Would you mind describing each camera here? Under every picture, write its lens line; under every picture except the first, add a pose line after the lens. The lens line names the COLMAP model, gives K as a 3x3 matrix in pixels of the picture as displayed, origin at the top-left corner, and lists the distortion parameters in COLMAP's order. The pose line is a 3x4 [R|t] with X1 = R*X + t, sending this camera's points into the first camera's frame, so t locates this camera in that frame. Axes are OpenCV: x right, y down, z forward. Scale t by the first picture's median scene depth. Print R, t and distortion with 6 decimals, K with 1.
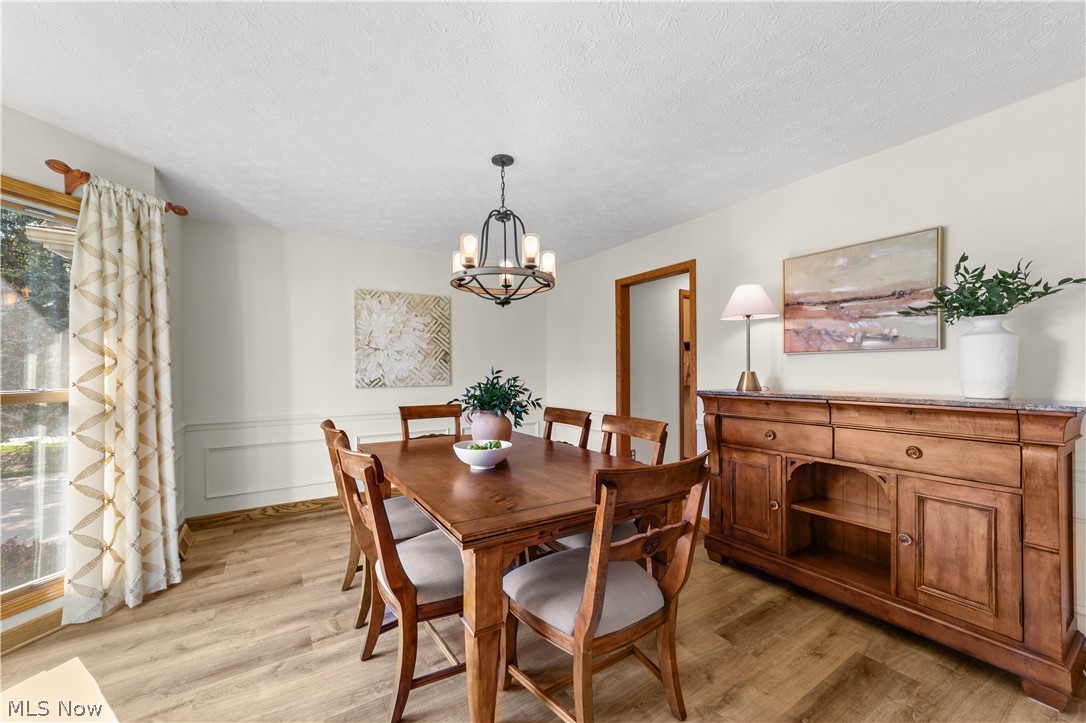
lens RADIAL K [[415.3, 0, 543.1], [0, 415.3, 364.7], [0, 0, 1]] dist [0.000684, 0.000151]
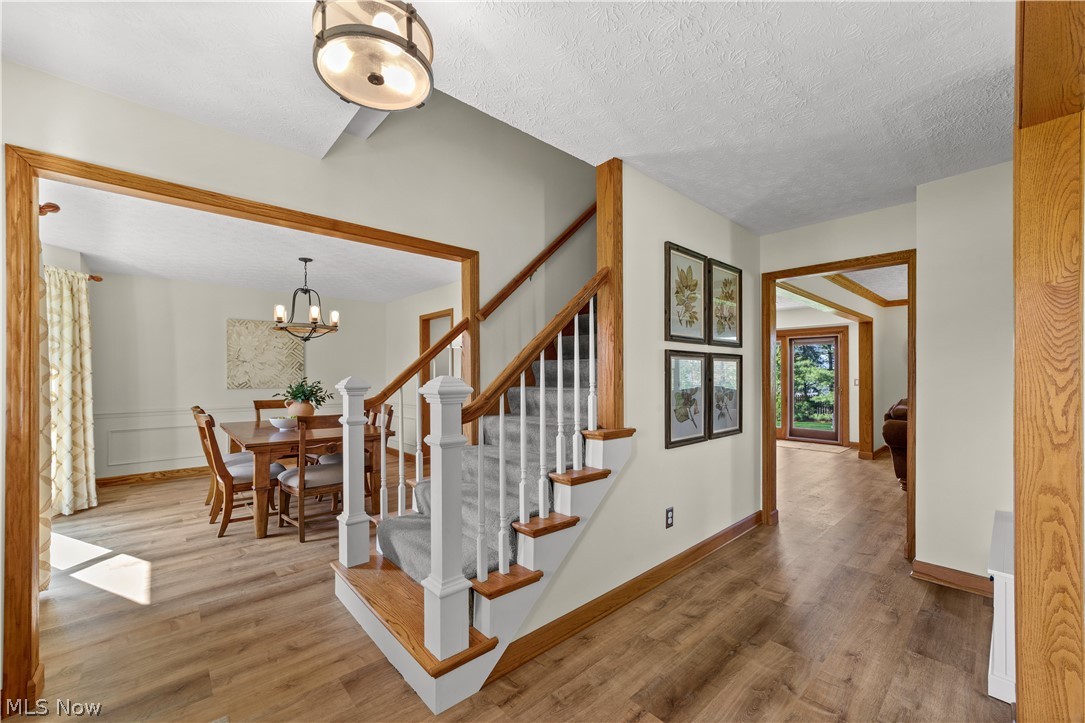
lens RADIAL K [[419.6, 0, 537.1], [0, 419.6, 366.8], [0, 0, 1]] dist [-0.001728, 0.000288]
pose [[0.988415, 0.004249, 0.151715, 0.601881], [-0.003485, 0.999980, -0.005306, -0.024942], [-0.151734, 0.004716, 0.988410, -0.914838]]
